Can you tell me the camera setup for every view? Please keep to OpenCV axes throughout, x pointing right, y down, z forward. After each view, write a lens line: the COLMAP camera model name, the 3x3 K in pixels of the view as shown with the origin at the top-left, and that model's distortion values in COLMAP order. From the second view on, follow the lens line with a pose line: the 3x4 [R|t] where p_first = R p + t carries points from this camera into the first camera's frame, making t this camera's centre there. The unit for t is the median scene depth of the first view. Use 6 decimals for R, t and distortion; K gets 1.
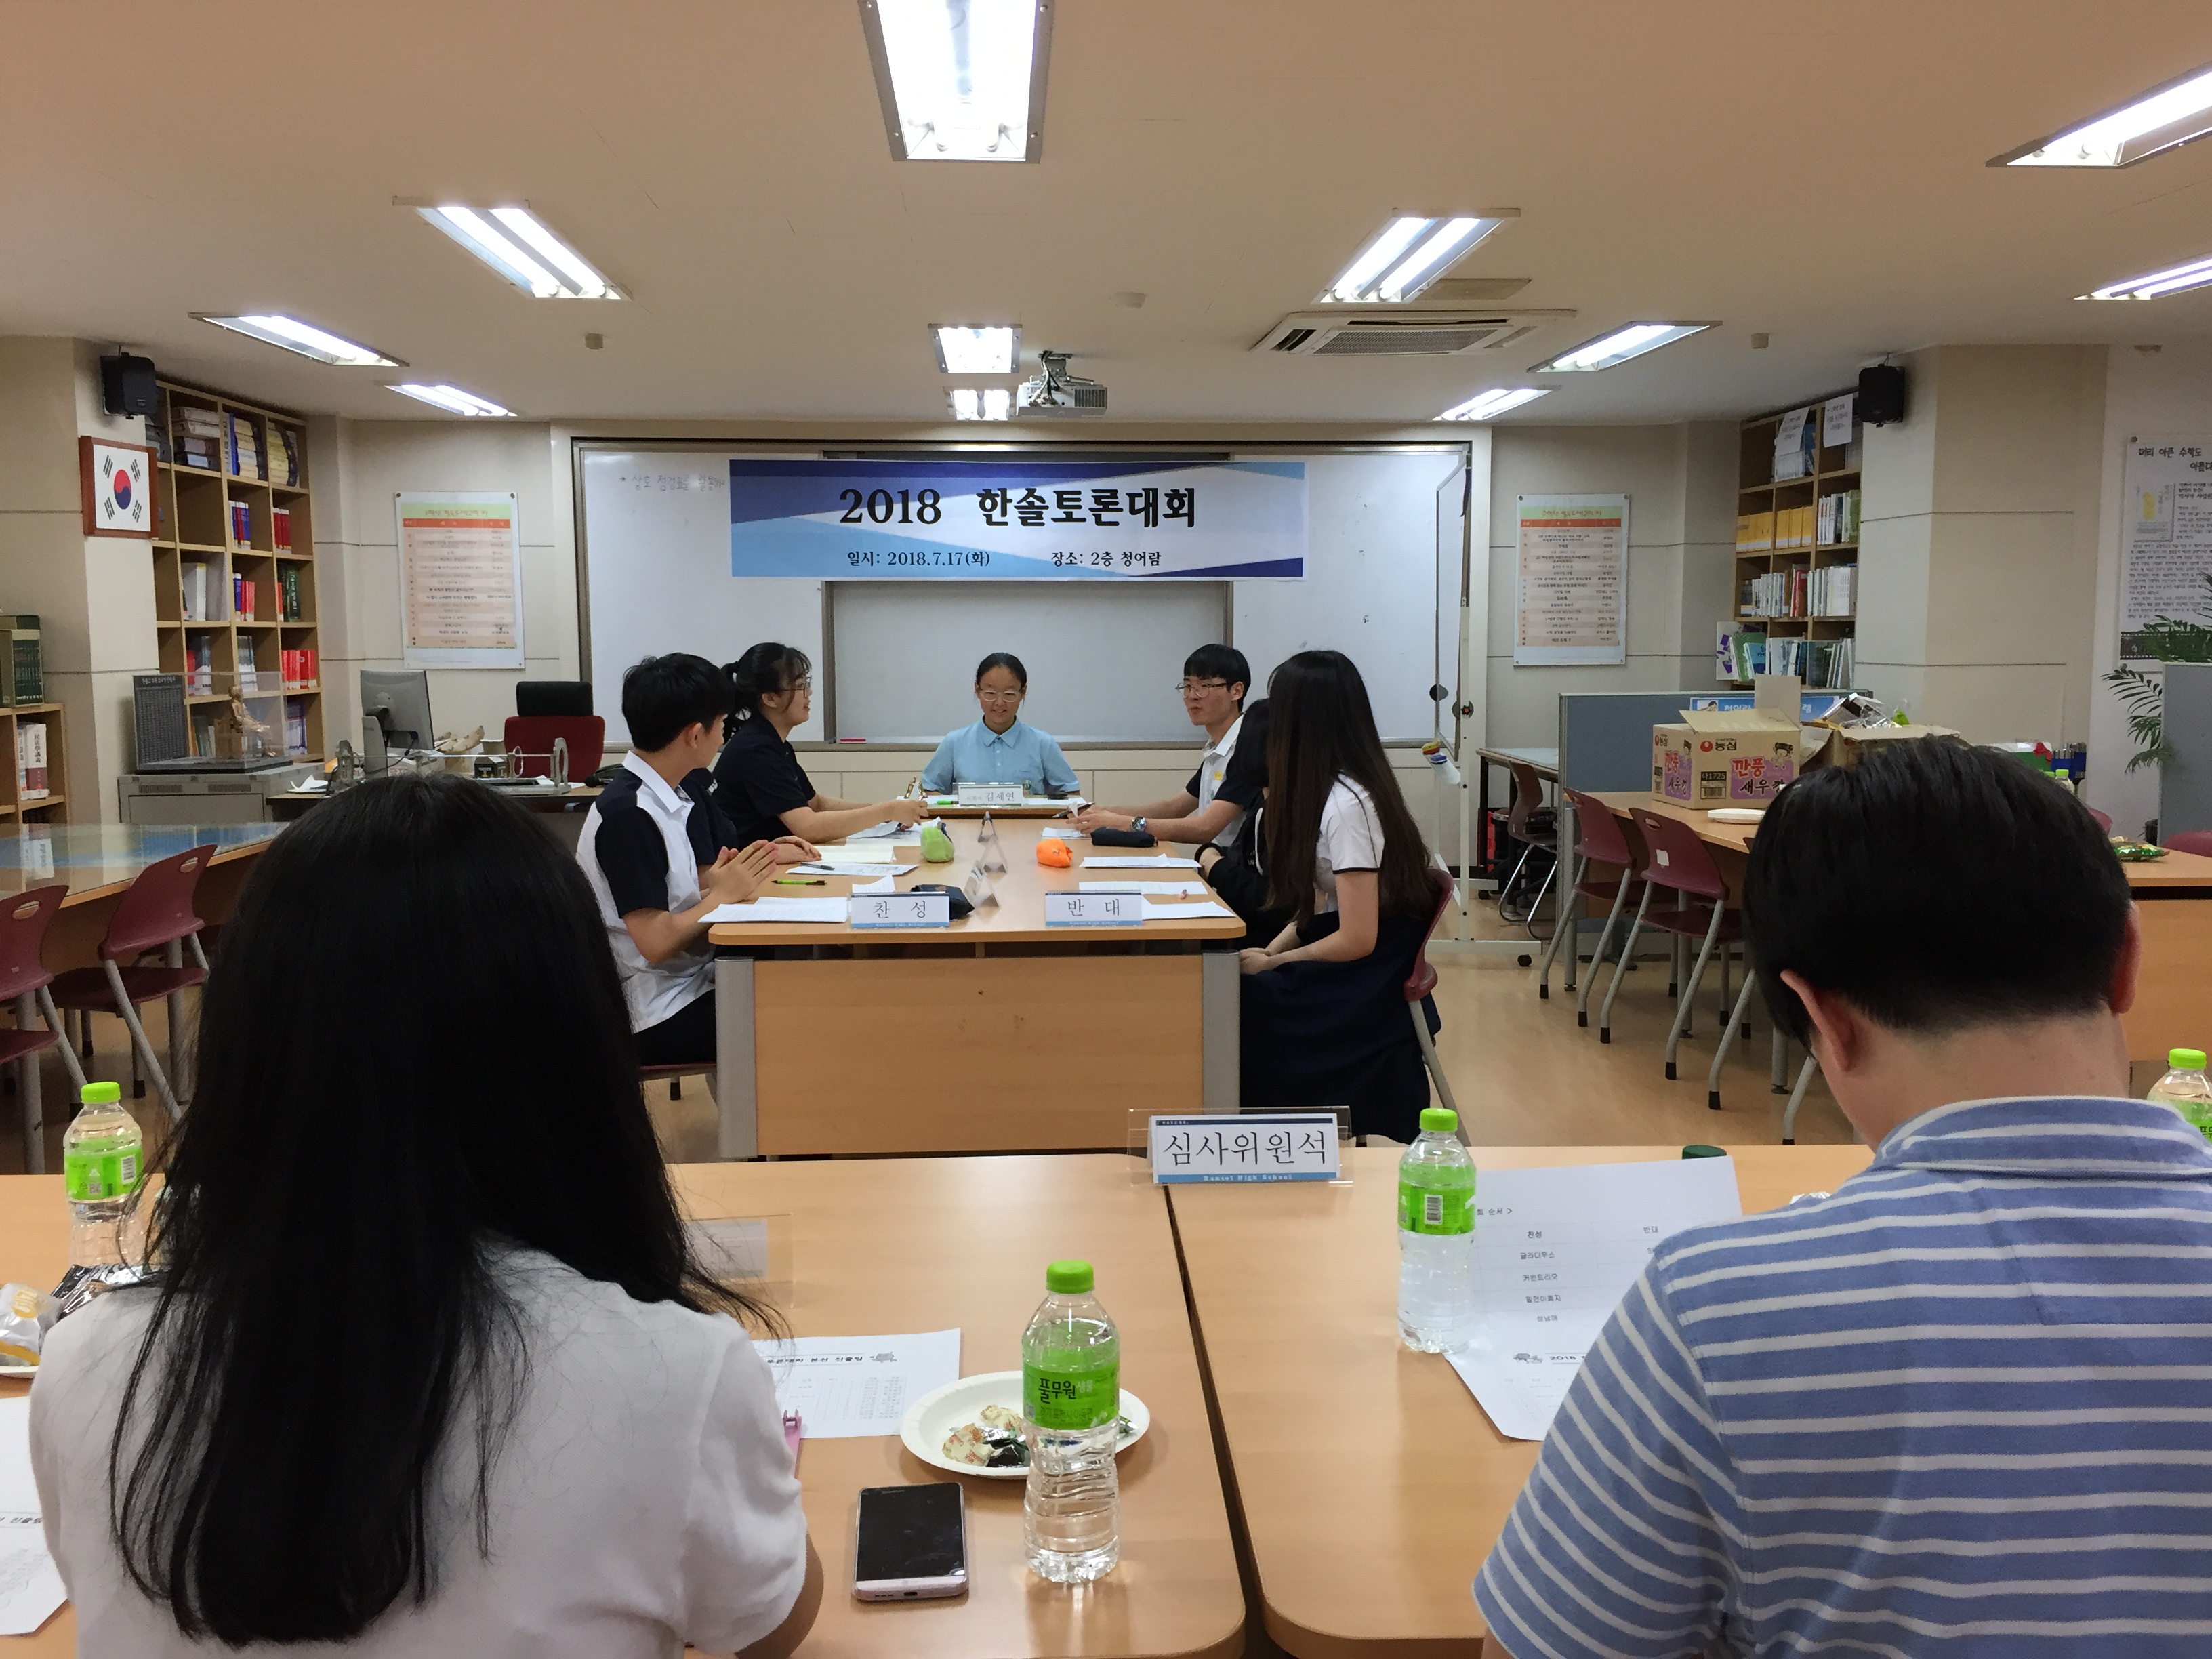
lens RADIAL K [[1881.3, 0, 1095.3], [0, 1881.3, 820.3], [0, 0, 1]] dist [0.065720, -0.064623]
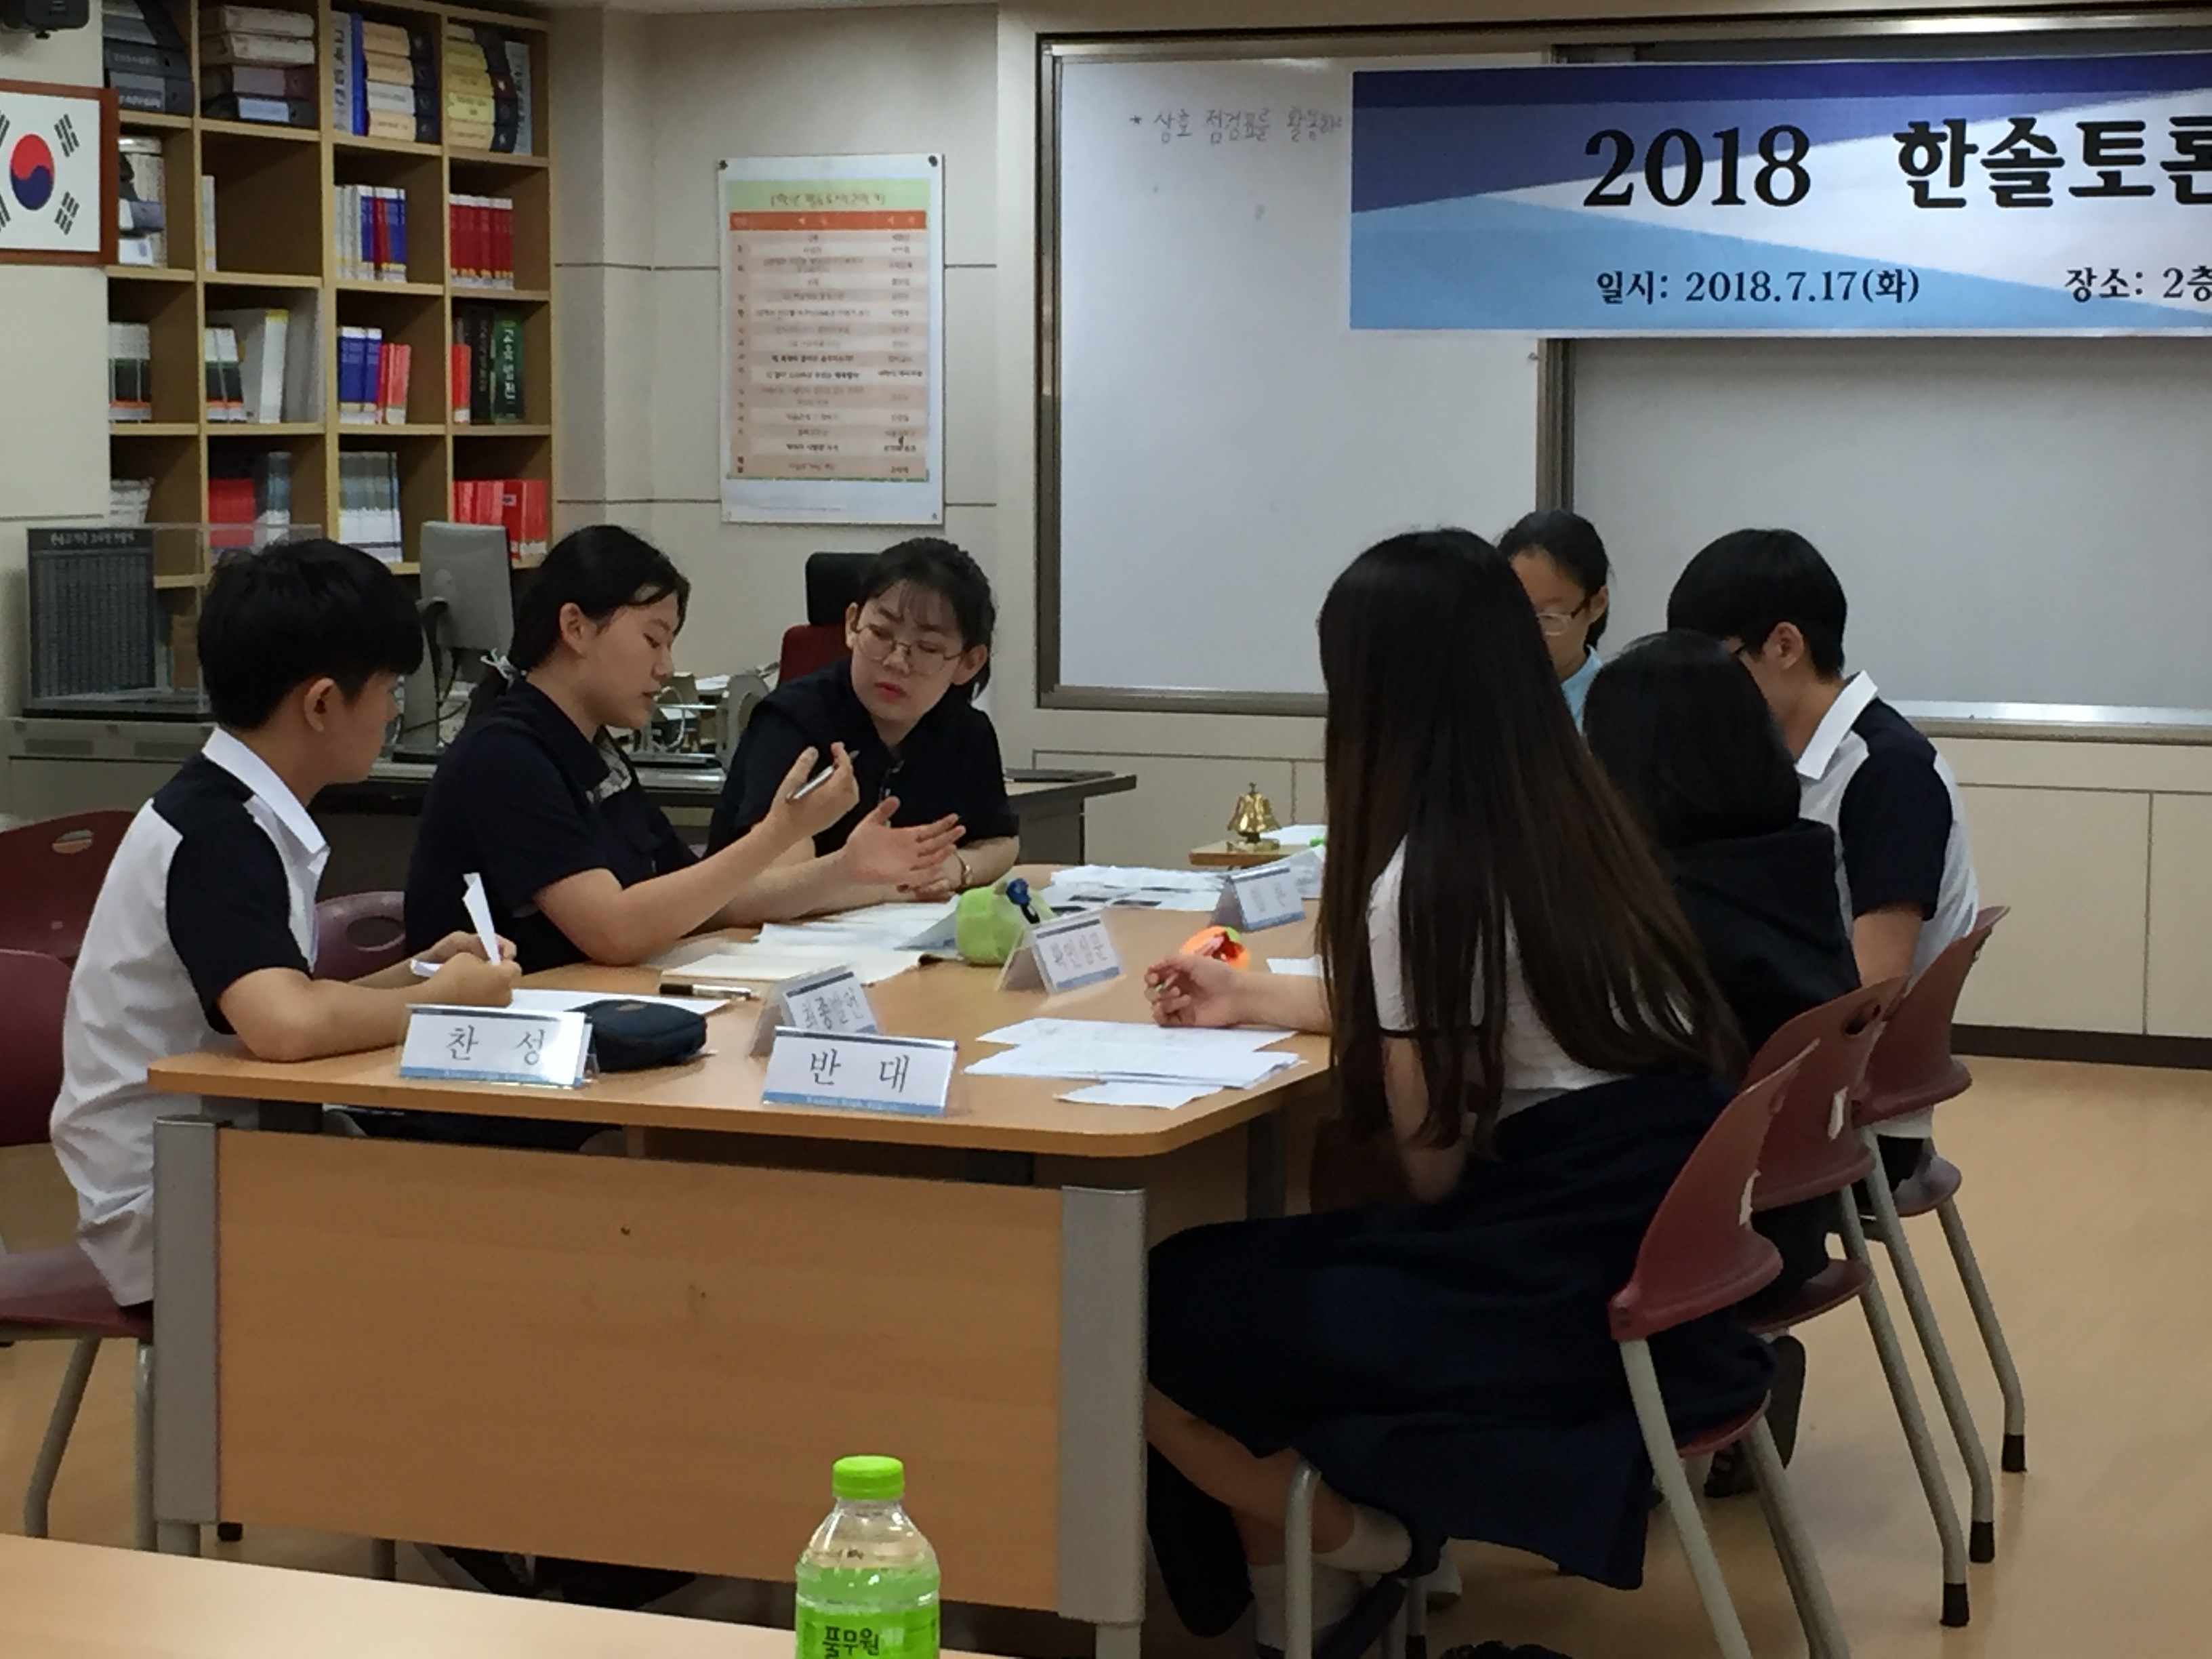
lens RADIAL K [[4411.3, 0, 1088.1], [0, 4411.3, 822.7], [0, 0, 1]] dist [0.056635, 0.000000]
pose [[0.911338, 0.045384, -0.409149, 0.189491], [-0.050469, 0.998724, -0.001633, -0.005959], [0.408552, 0.022138, 0.912466, 0.010218]]
